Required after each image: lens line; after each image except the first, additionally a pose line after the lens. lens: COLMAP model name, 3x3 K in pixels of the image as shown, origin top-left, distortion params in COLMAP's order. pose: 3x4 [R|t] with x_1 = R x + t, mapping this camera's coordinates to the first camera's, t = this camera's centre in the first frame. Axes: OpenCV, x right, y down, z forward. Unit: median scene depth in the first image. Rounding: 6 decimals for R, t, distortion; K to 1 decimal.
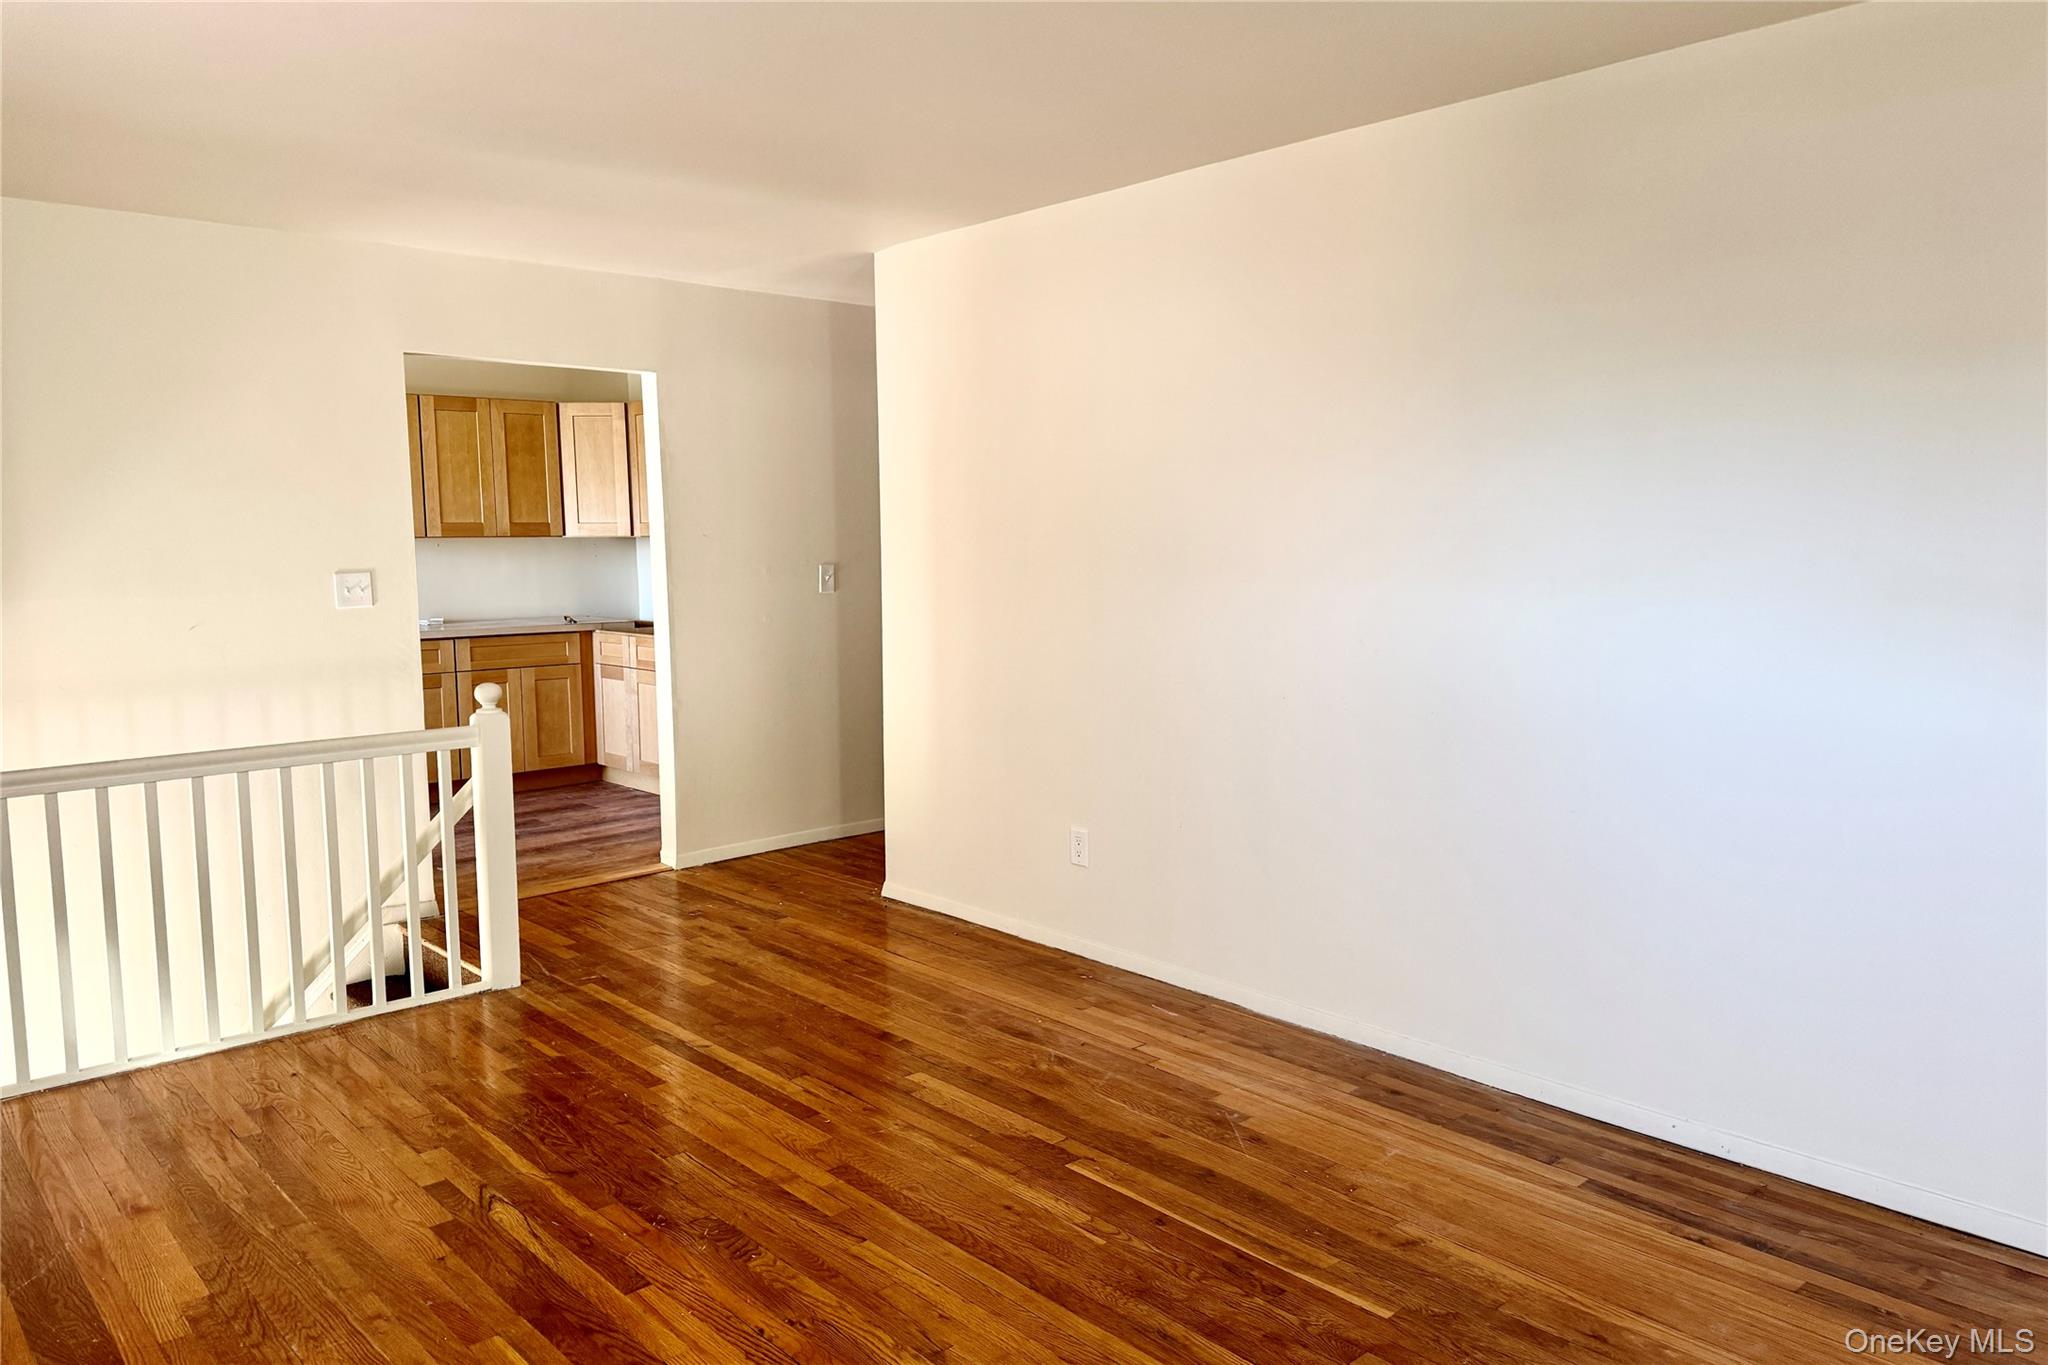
lens RADIAL K [[1401.9, 0, 1024.0], [0, 1401.9, 682.5], [0, 0, 1]] dist [-0.001032, -0.000295]
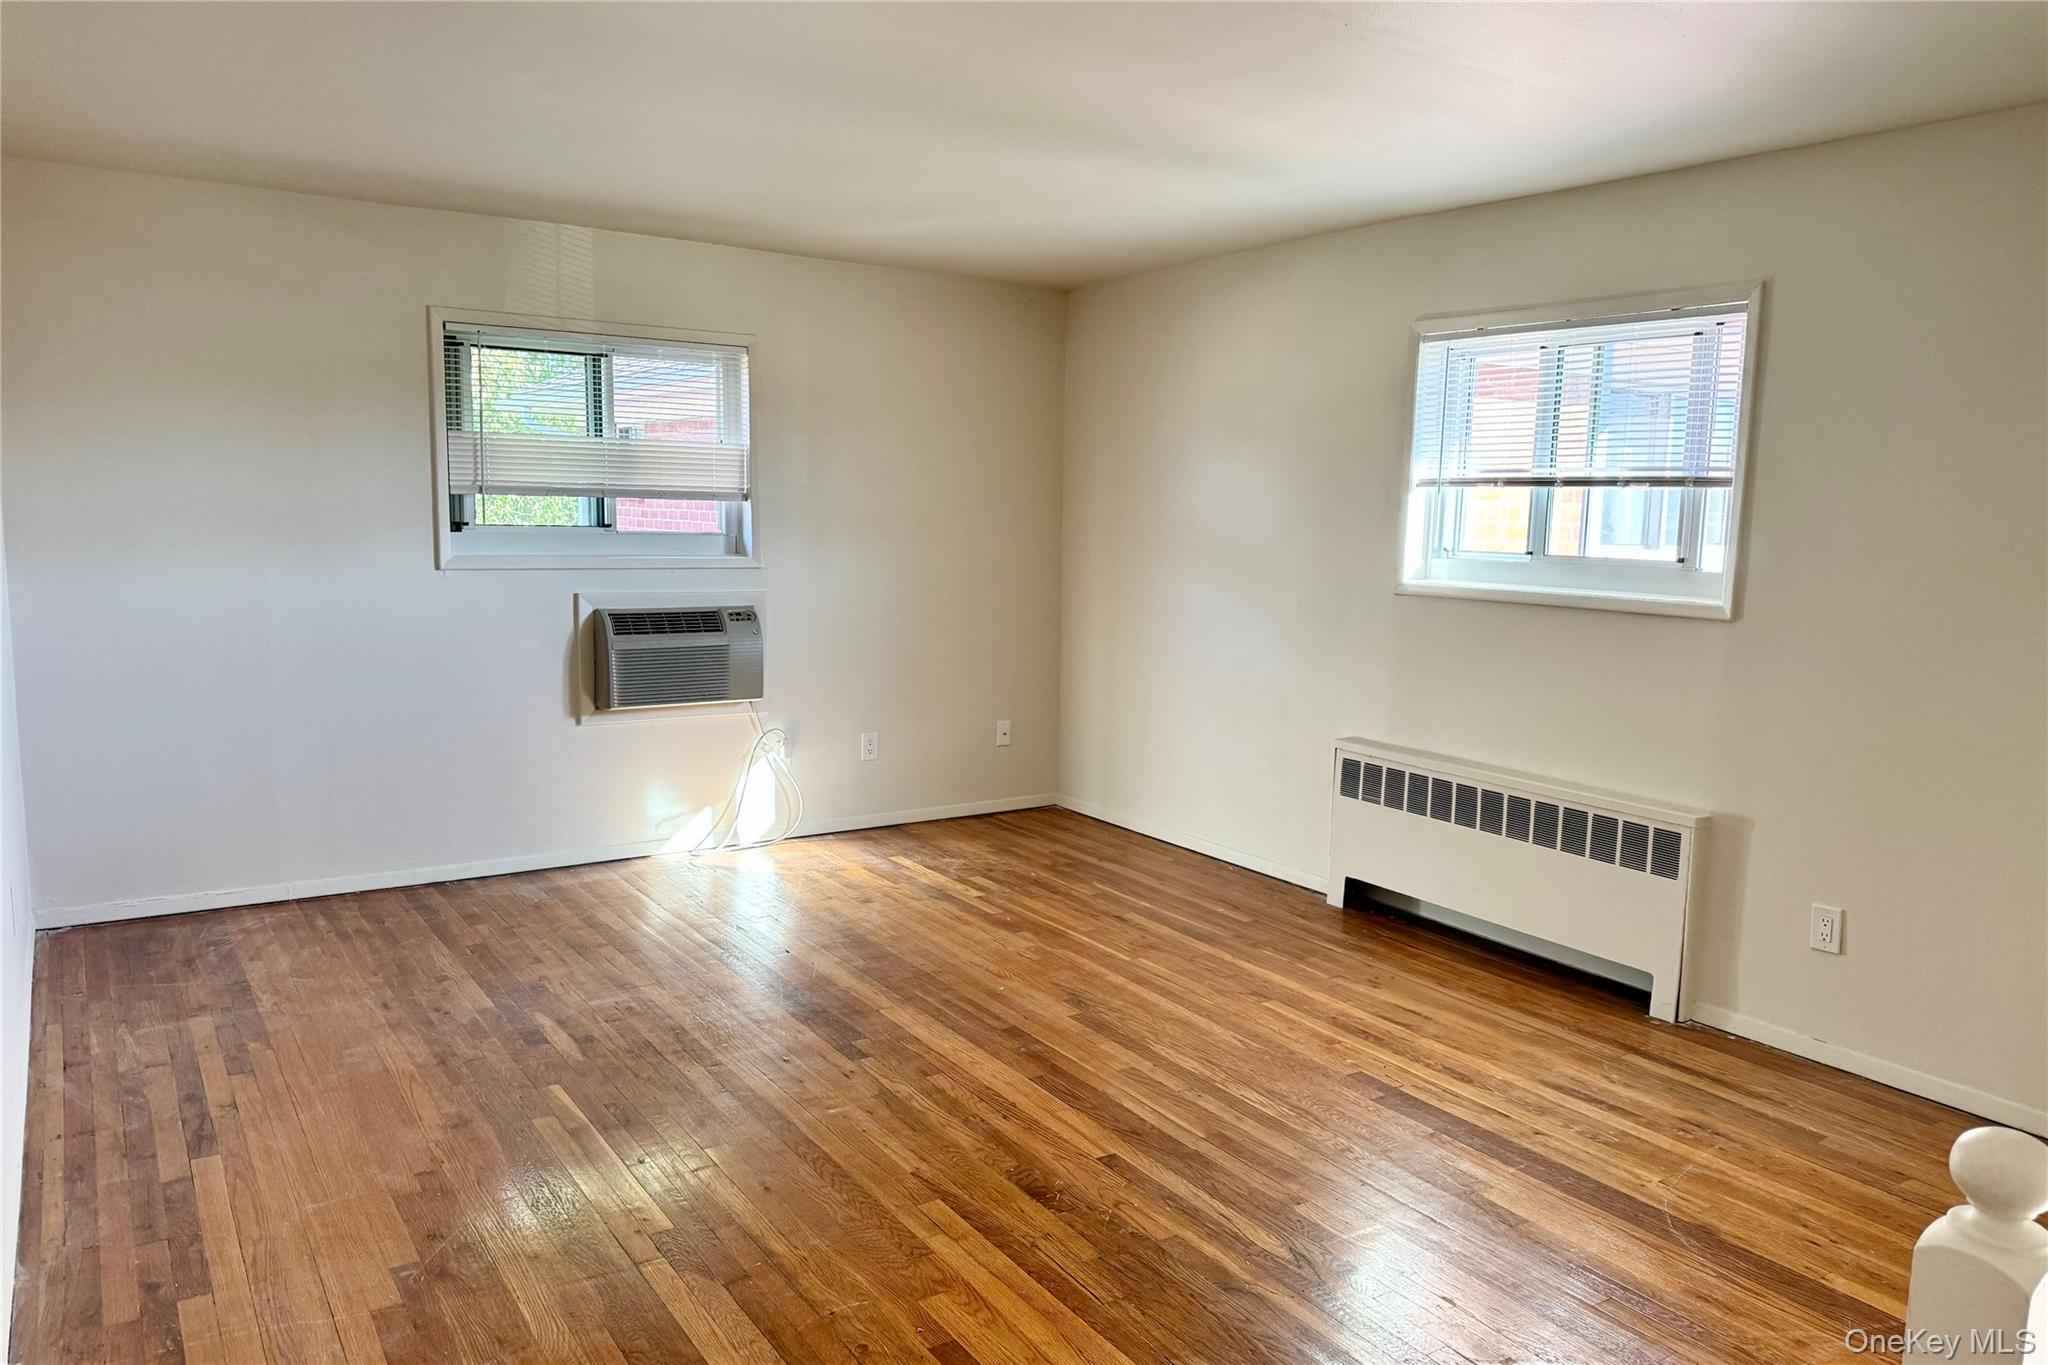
lens RADIAL K [[1401.9, 0, 1024.0], [0, 1401.9, 682.5], [0, 0, 1]] dist [-0.001032, -0.000295]
pose [[-0.986928, -0.036072, 0.157076, -0.320193], [0.001450, 0.972604, 0.232464, -0.203288], [-0.161158, 0.229653, -0.959837, 1.746144]]
